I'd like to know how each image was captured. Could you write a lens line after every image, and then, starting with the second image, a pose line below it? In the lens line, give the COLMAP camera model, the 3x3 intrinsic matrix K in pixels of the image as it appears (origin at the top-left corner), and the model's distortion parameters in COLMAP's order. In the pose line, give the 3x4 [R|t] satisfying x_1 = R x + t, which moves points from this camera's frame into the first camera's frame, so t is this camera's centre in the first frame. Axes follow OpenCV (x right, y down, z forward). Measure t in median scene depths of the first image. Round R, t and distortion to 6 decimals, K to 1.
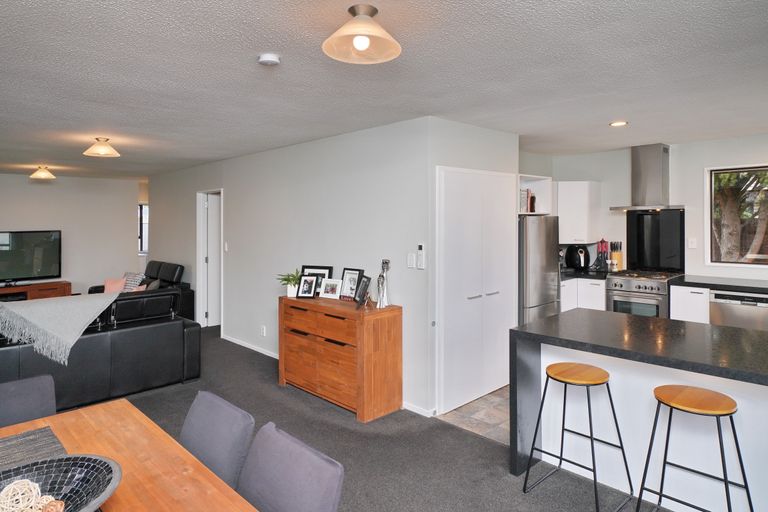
lens RADIAL K [[463.0, 0, 381.7], [0, 463.0, 233.8], [0, 0, 1]] dist [0.034997, -0.000575]
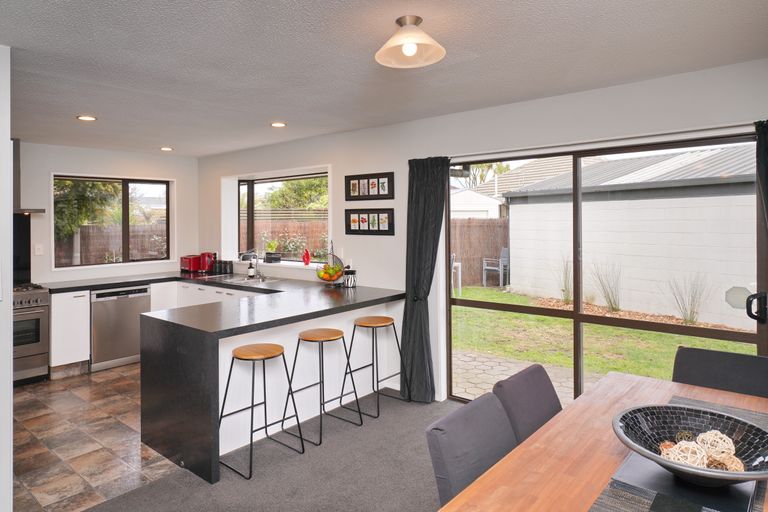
lens RADIAL K [[508.4, 0, 384.1], [0, 508.4, 226.0], [0, 0, 1]] dist [-0.033263, 0.000735]
pose [[-0.108206, 0.012252, 0.994053, -0.413677], [0.037745, 0.999254, -0.008208, 0.007294], [-0.993412, 0.036632, -0.108587, 0.405118]]
